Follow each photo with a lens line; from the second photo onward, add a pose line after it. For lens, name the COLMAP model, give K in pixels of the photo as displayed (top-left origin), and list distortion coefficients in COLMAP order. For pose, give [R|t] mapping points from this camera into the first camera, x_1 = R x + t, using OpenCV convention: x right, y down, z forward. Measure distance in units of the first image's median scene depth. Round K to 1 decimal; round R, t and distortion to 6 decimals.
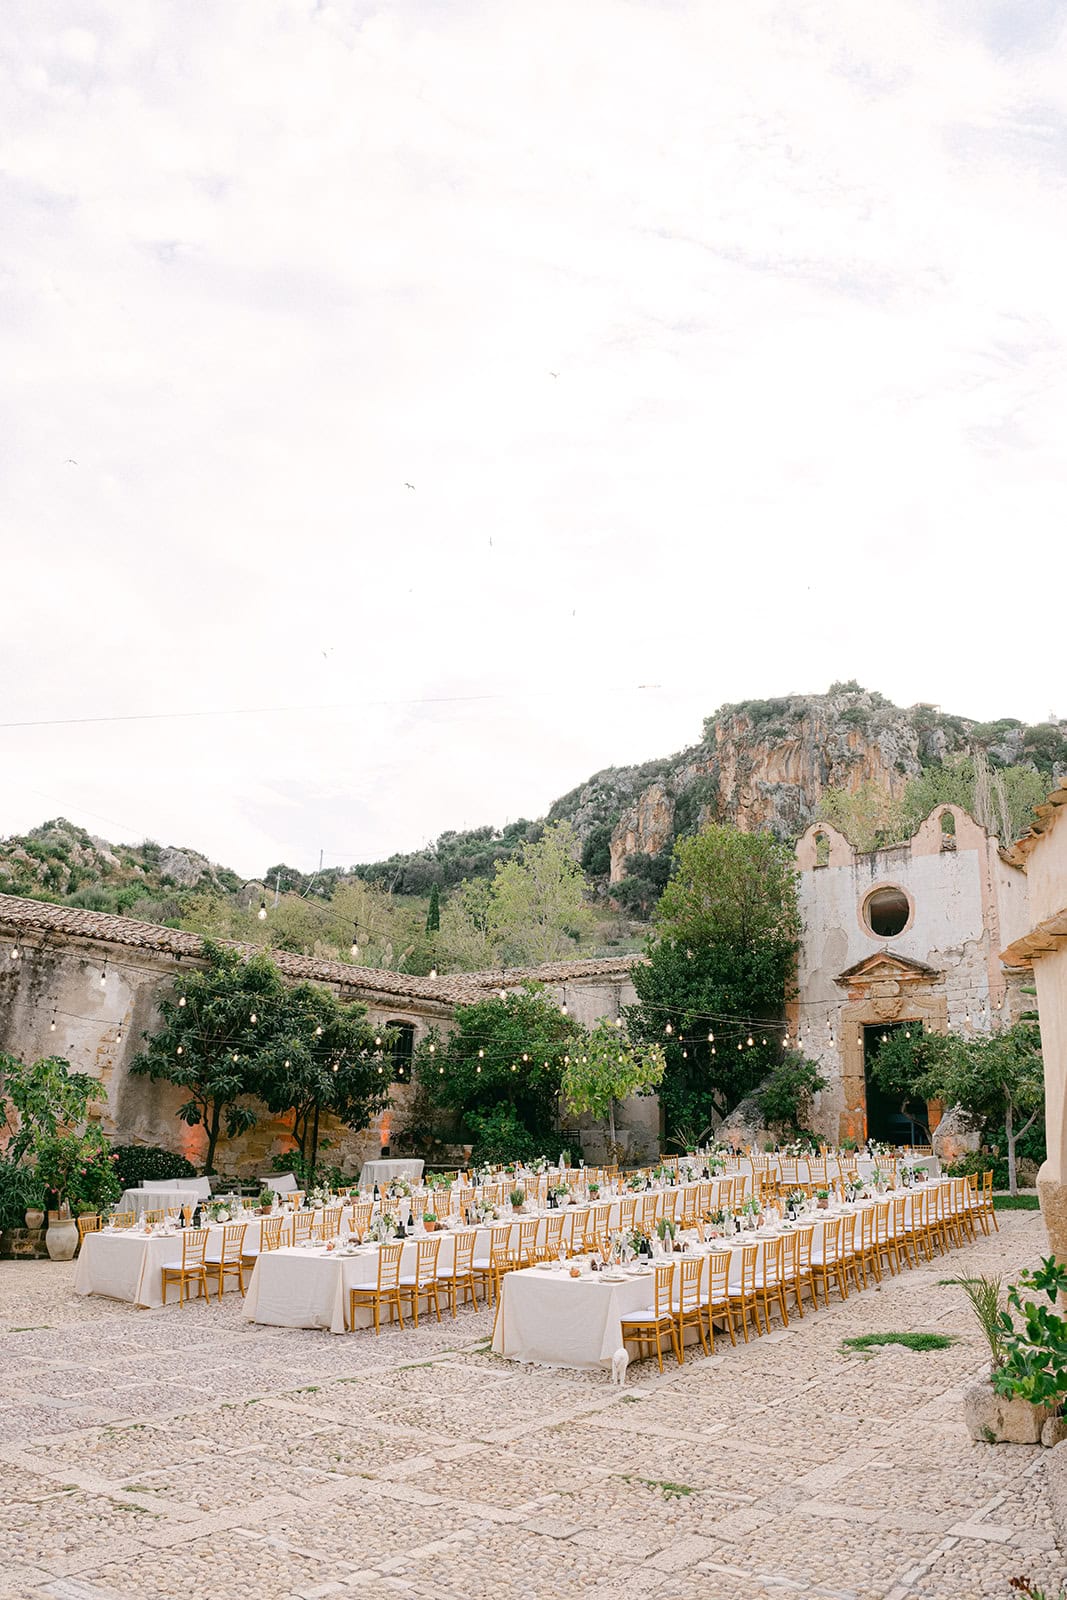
lens RADIAL K [[1292.6, 0, 538.7], [0, 1292.6, 807.7], [0, 0, 1]] dist [-0.061202, -0.015106]
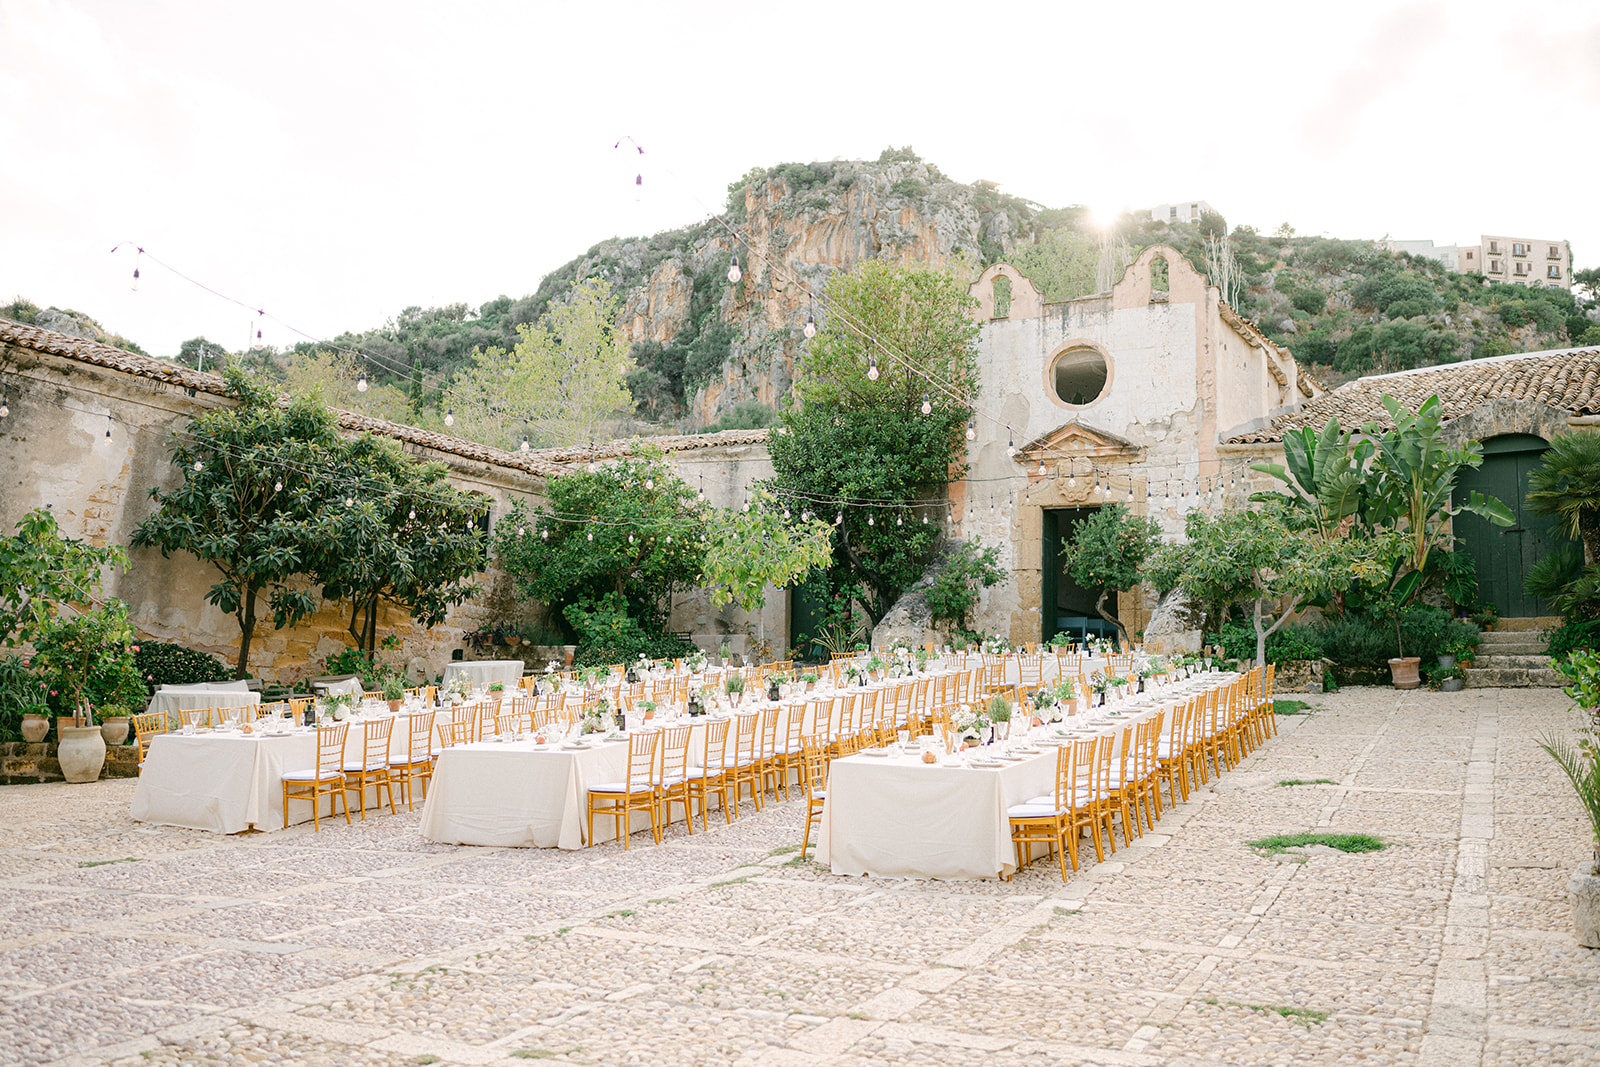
lens RADIAL K [[1508.6, 0, 796.4], [0, 1508.6, 538.8], [0, 0, 1]] dist [-0.003096, 0.000000]
pose [[0.982474, 0.017469, 0.185580, -0.088699], [-0.047089, 0.986567, 0.156421, 0.042347], [-0.180355, -0.162418, 0.970099, 0.074219]]
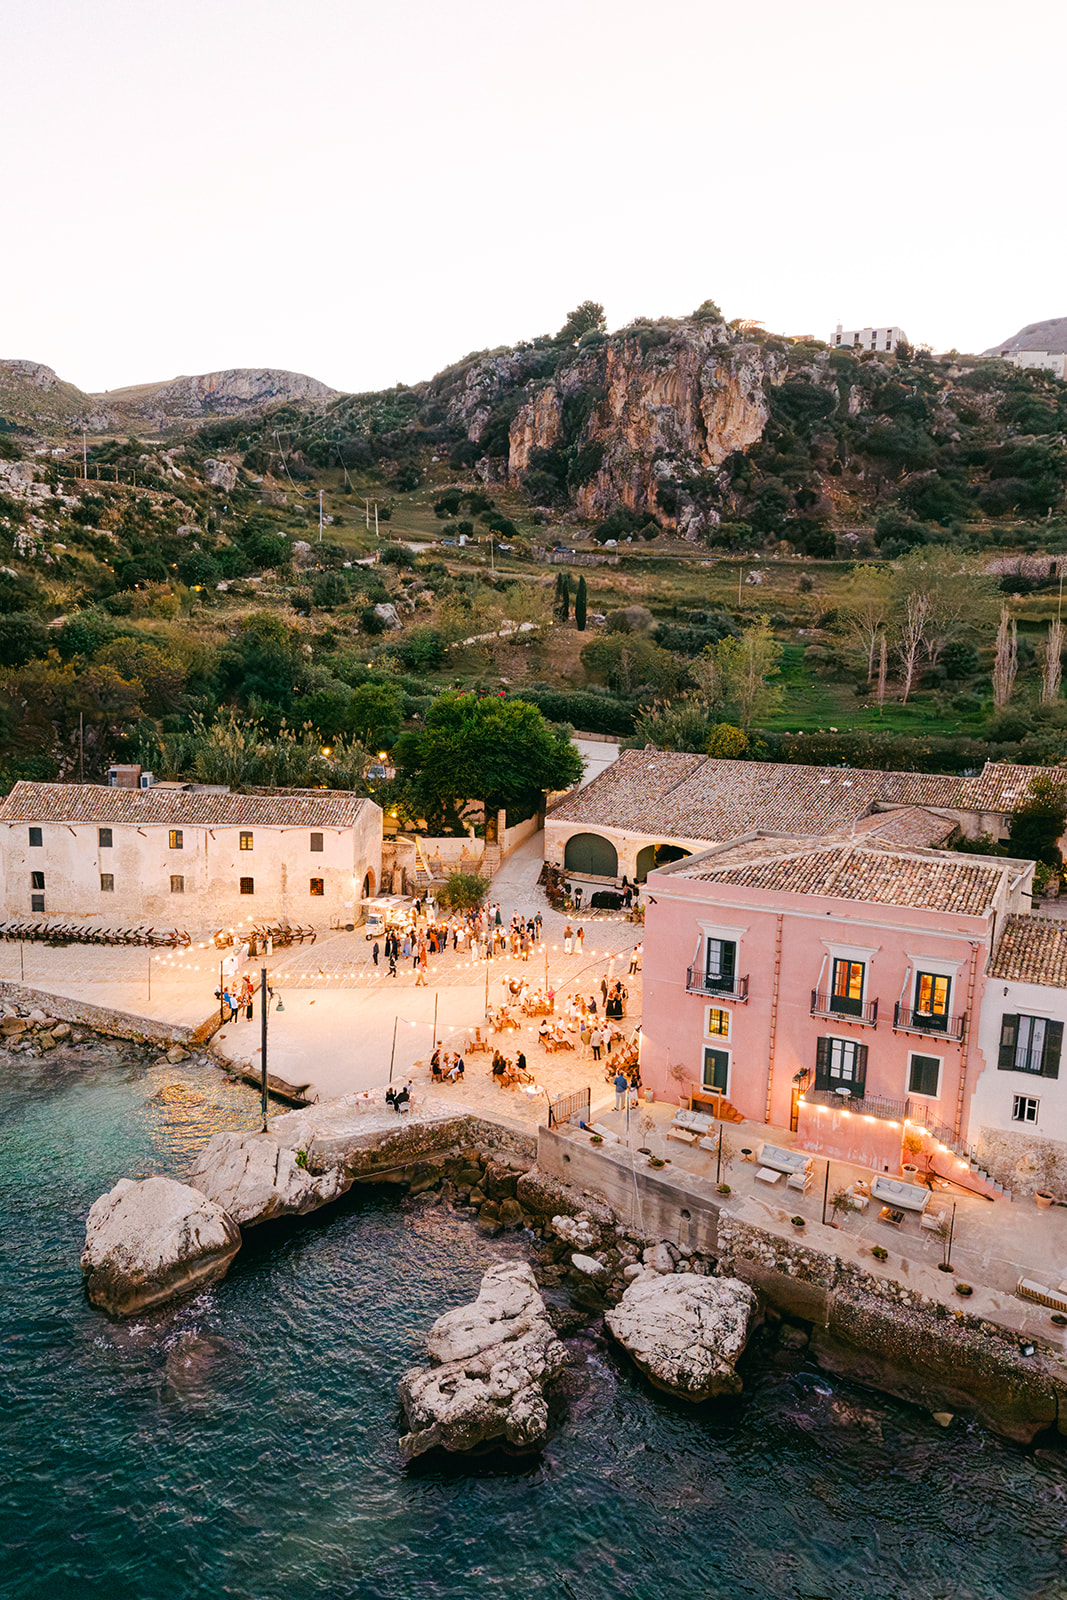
lens RADIAL K [[1063.6, 0, 531.8], [0, 1063.6, 798.7], [0, 0, 1]] dist [0.003949, 0.003025]
pose [[0.981819, -0.035219, 0.186522, -1.507090], [-0.045985, 0.909234, 0.413738, -0.915196], [-0.184163, -0.414793, 0.891084, -1.045187]]
